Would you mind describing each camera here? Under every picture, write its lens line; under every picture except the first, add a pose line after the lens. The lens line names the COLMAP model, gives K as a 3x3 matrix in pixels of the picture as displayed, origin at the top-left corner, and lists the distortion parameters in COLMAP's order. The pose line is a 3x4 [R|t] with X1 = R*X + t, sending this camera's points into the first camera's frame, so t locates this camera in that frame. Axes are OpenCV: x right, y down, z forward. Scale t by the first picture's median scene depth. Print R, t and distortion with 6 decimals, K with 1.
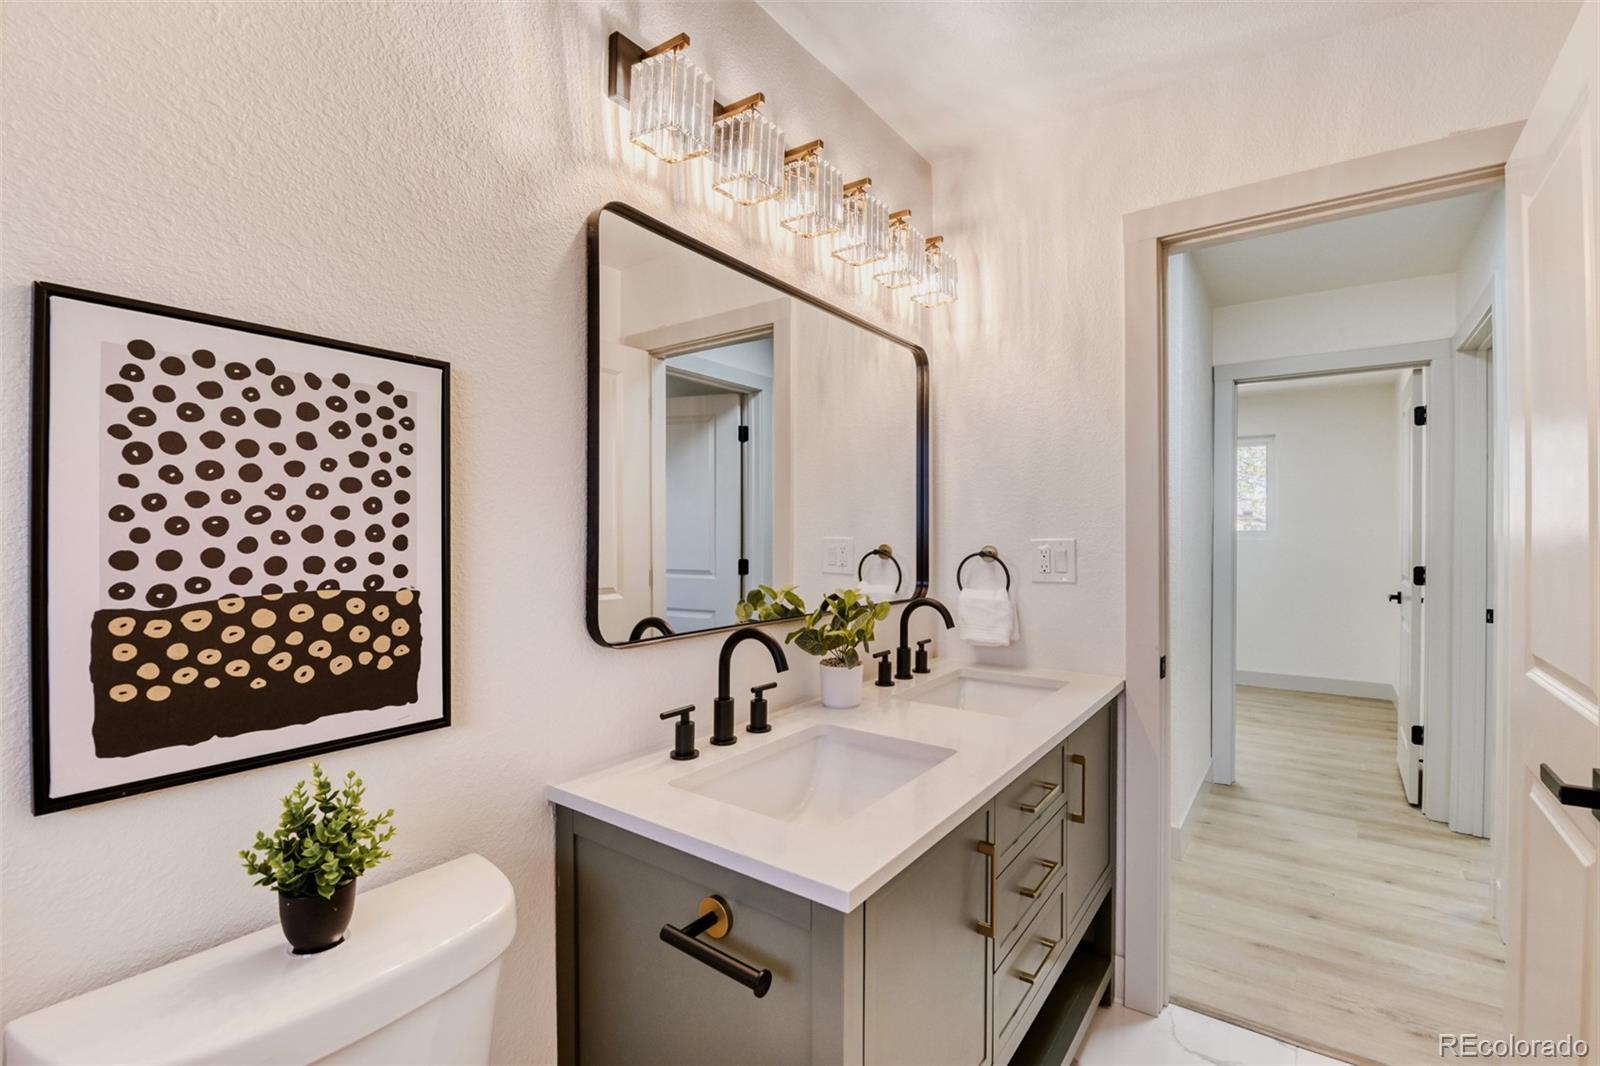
lens RADIAL K [[736.6, 0, 804.8], [0, 736.6, 533.0], [0, 0, 1]] dist [-0.002594, -0.000558]
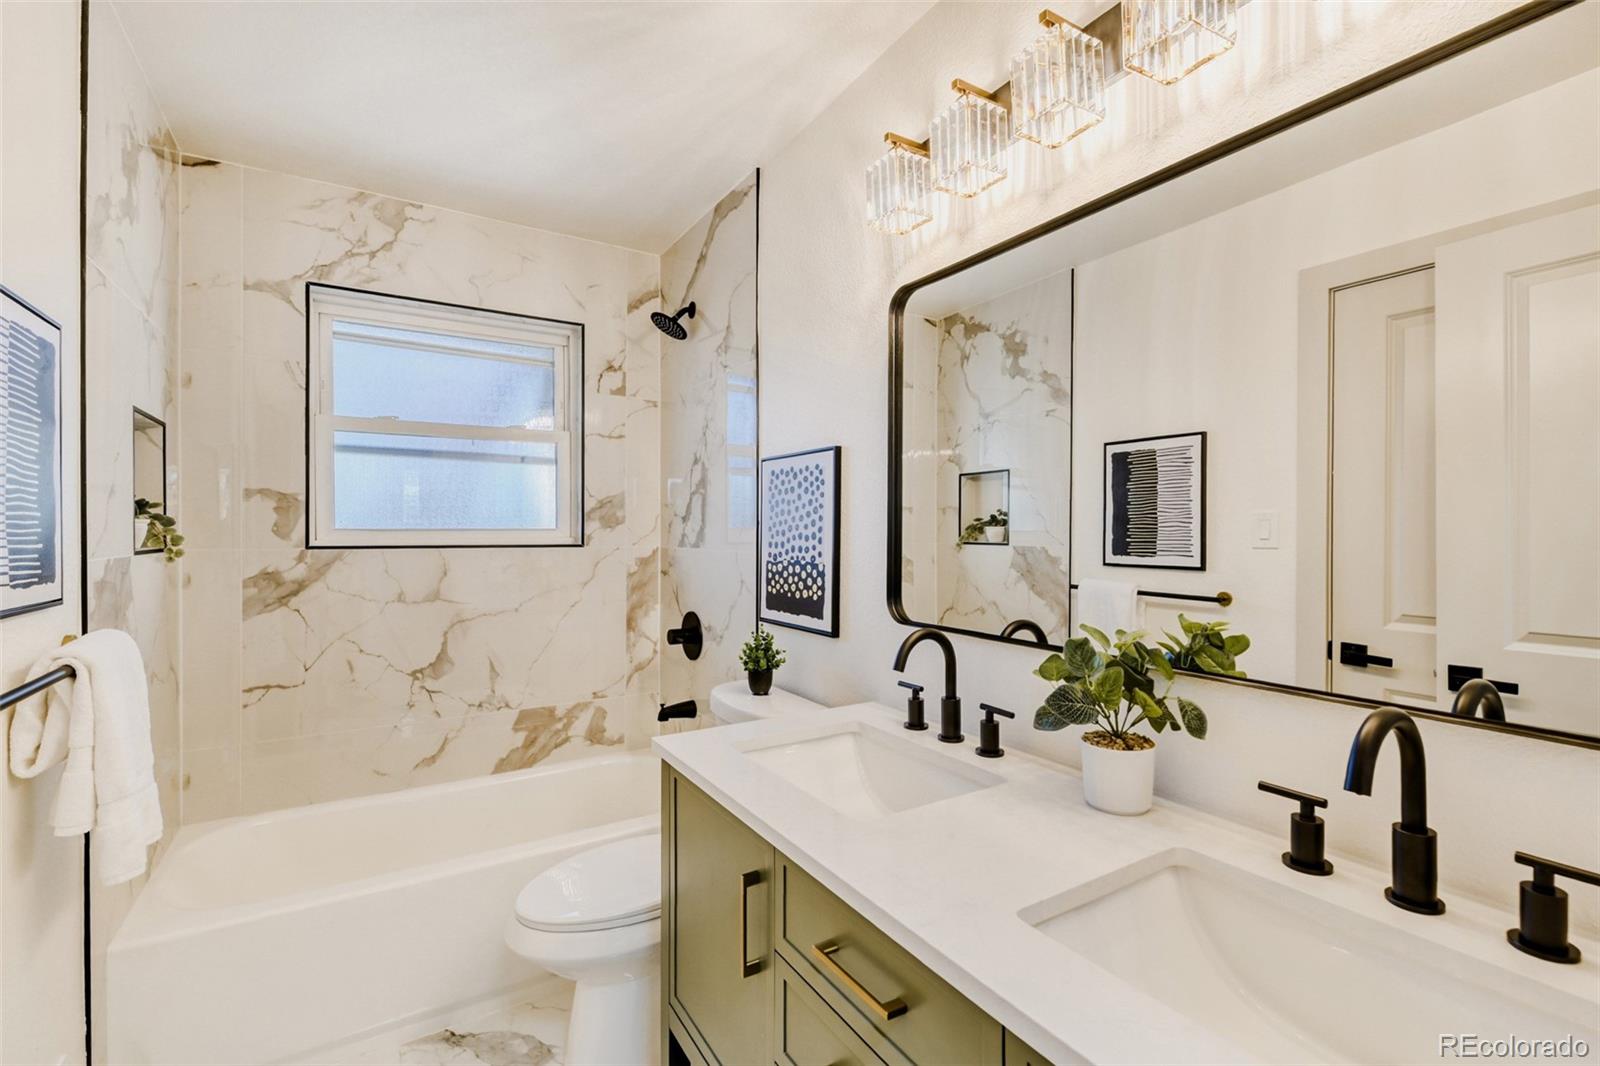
lens RADIAL K [[695.3, 0, 805.5], [0, 695.3, 533.5], [0, 0, 1]] dist [-0.003676, -0.008082]
pose [[-0.392892, 0.004519, -0.919573, 1.359191], [0.002548, 0.999989, 0.003826, -0.015415], [0.919581, -0.000839, -0.392900, 1.866786]]
